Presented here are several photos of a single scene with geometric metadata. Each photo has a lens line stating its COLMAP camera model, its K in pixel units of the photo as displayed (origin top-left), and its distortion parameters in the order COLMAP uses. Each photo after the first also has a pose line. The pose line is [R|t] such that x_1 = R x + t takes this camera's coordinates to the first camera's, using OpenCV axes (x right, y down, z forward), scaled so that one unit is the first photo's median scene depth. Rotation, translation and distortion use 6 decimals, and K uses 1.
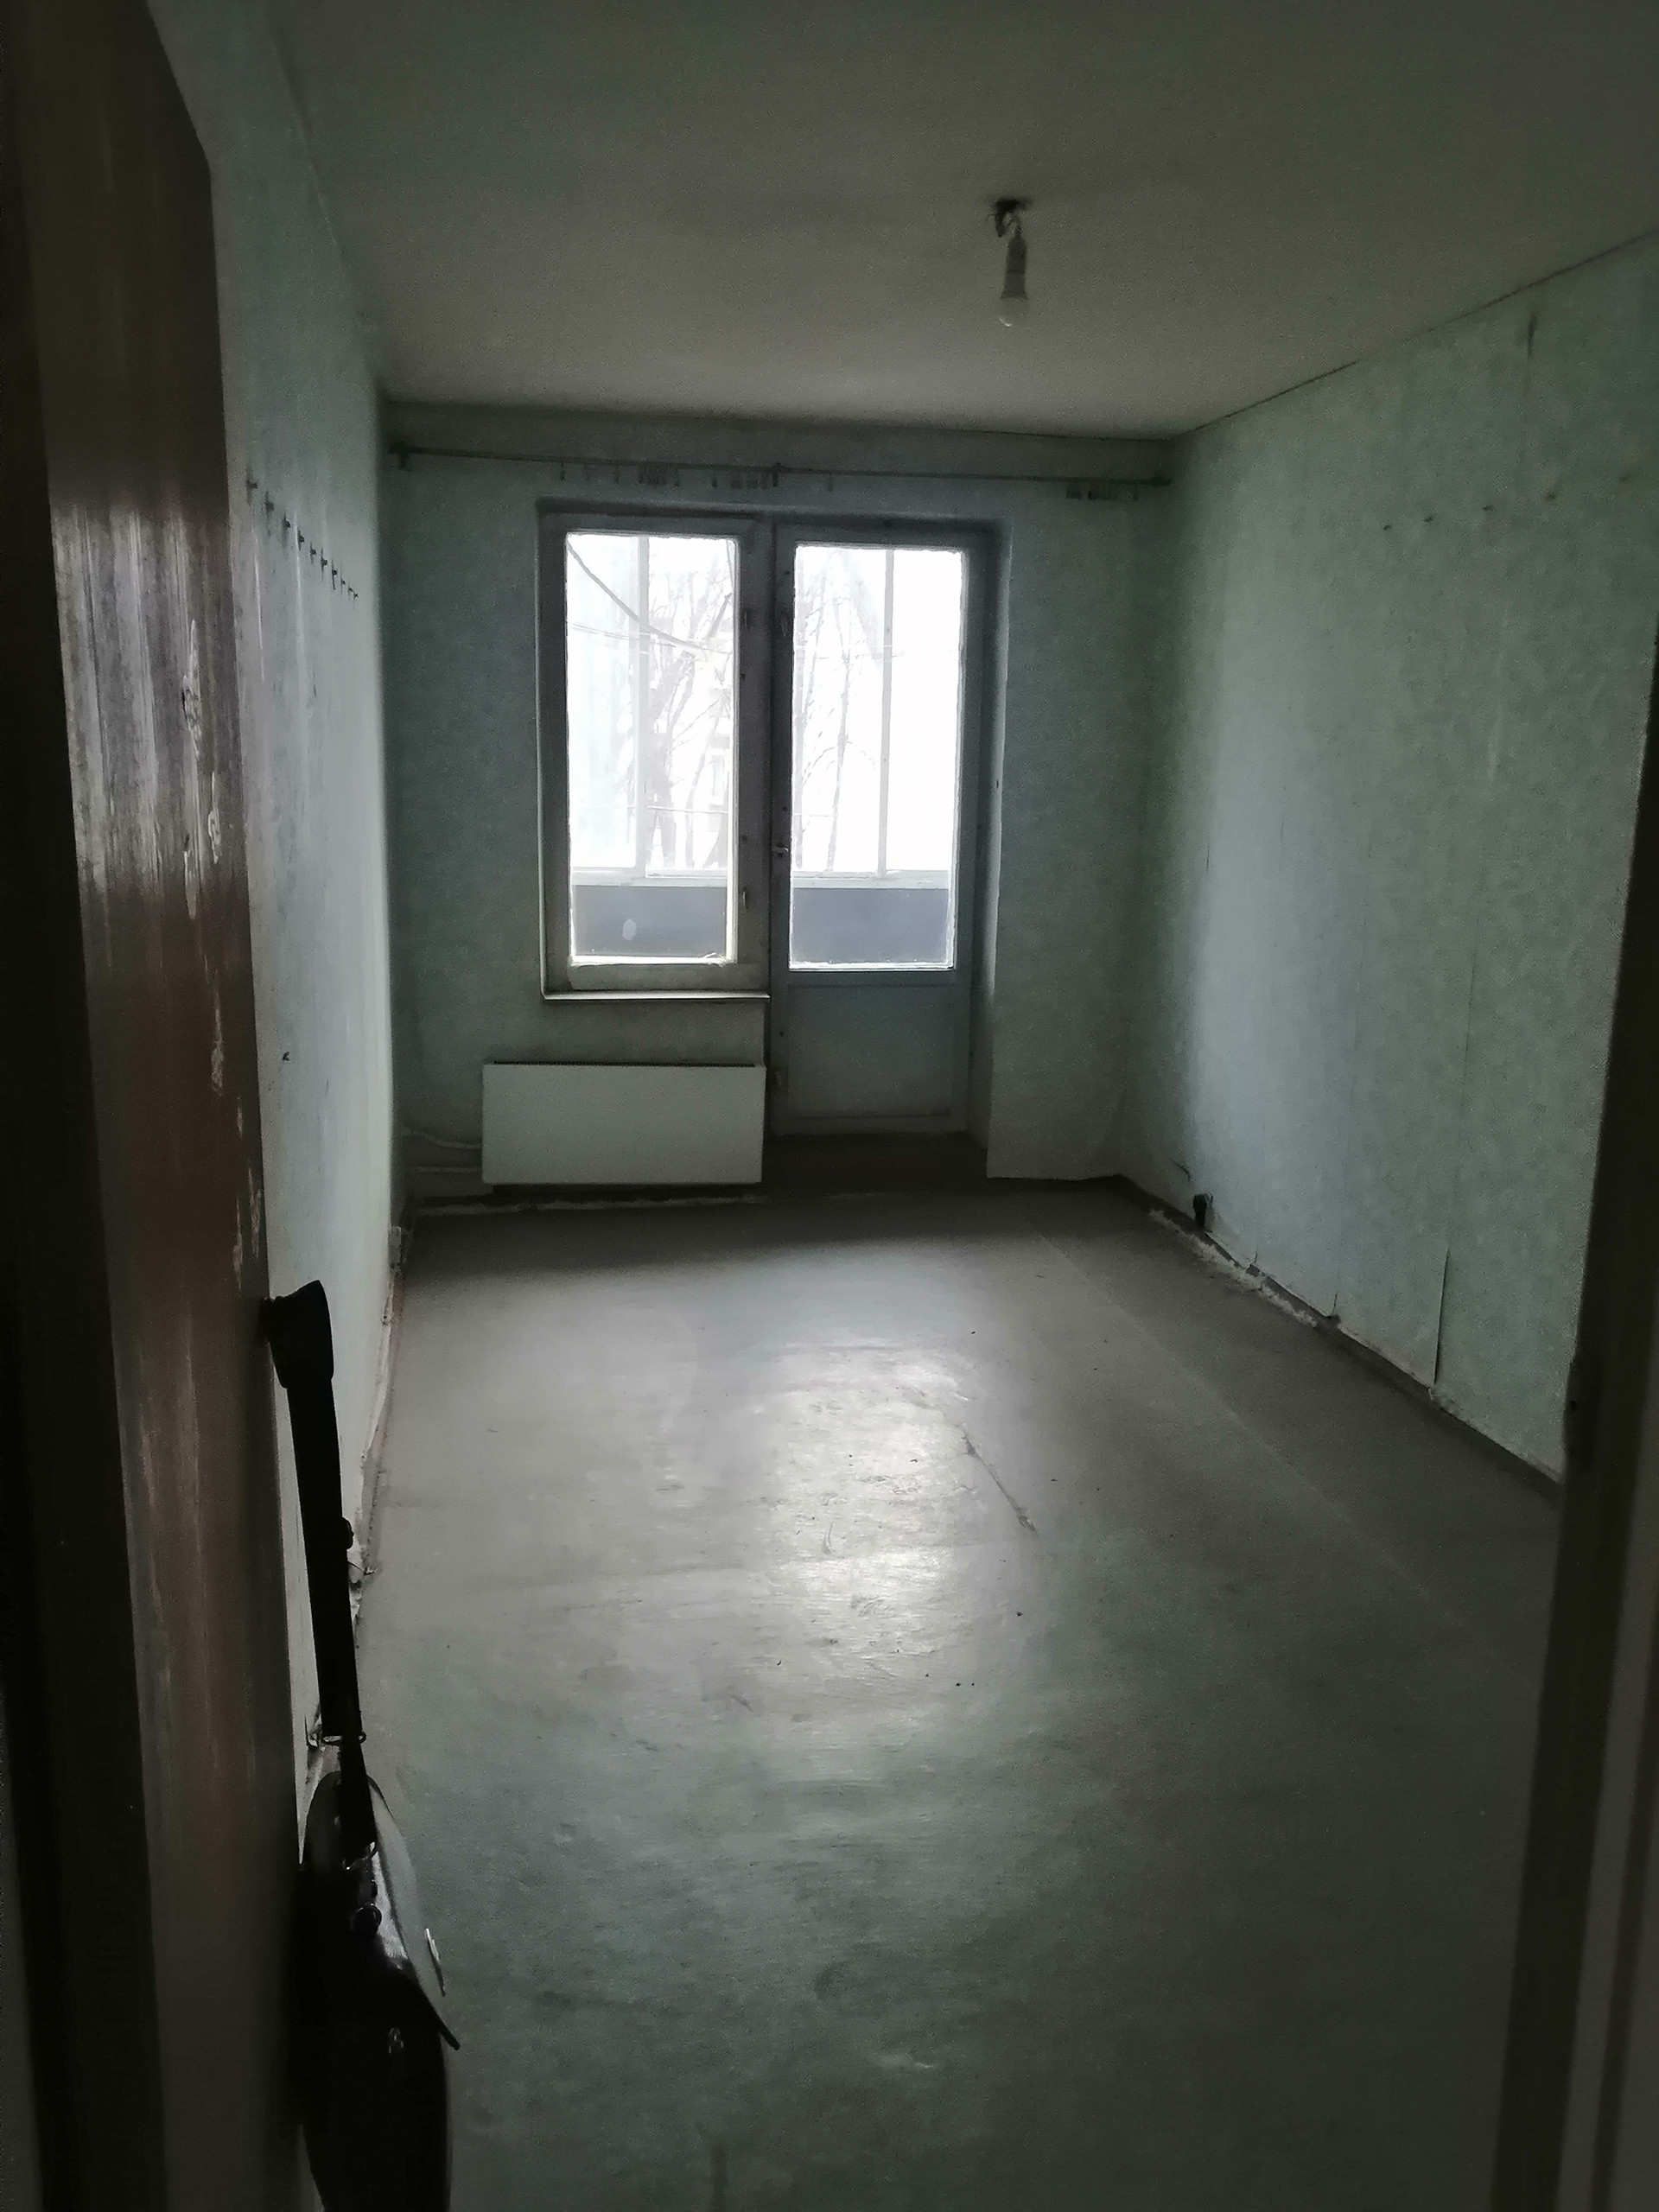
lens RADIAL K [[1749.0, 0, 842.0], [0, 1749.0, 1109.7], [0, 0, 1]] dist [-0.016111, 0.029727]
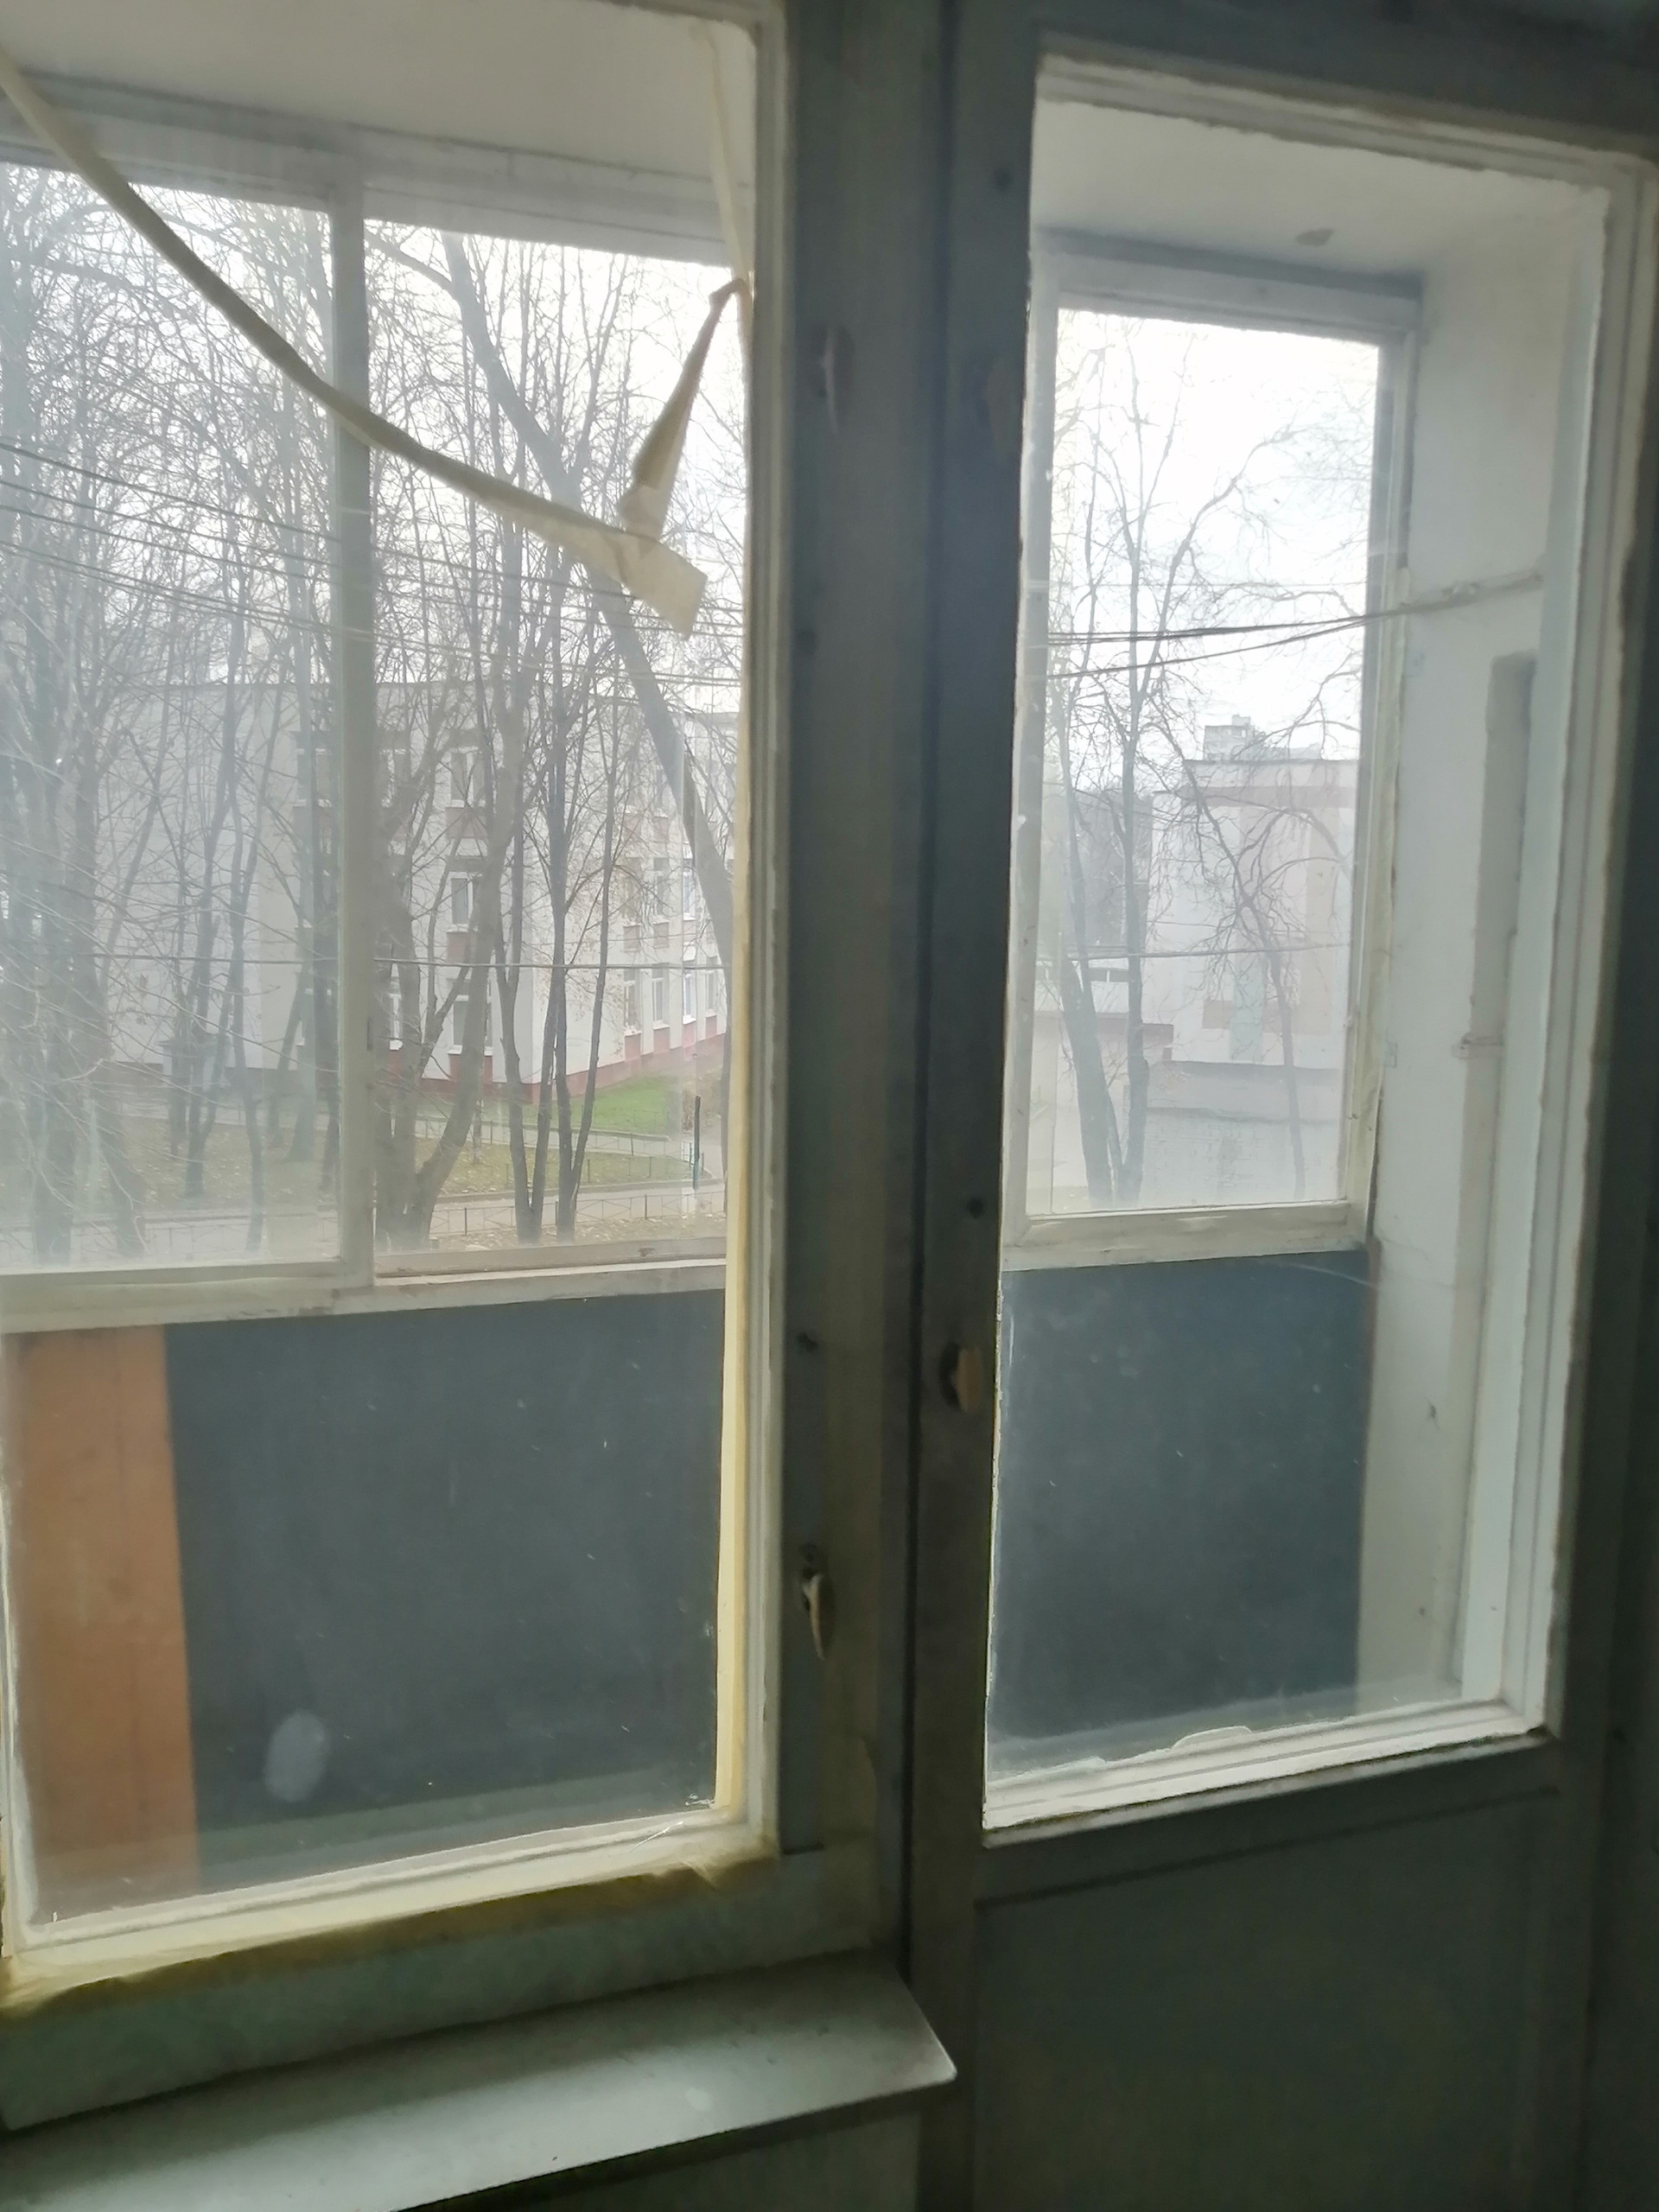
lens RADIAL K [[1749.0, 0, 826.6], [0, 1749.0, 1093.5], [0, 0, 1]] dist [-0.016111, 0.029727]
pose [[0.990429, -0.020736, 0.136456, -0.084475], [0.031116, 0.996744, -0.074381, -0.170151], [-0.134469, 0.077915, 0.987850, 0.774591]]
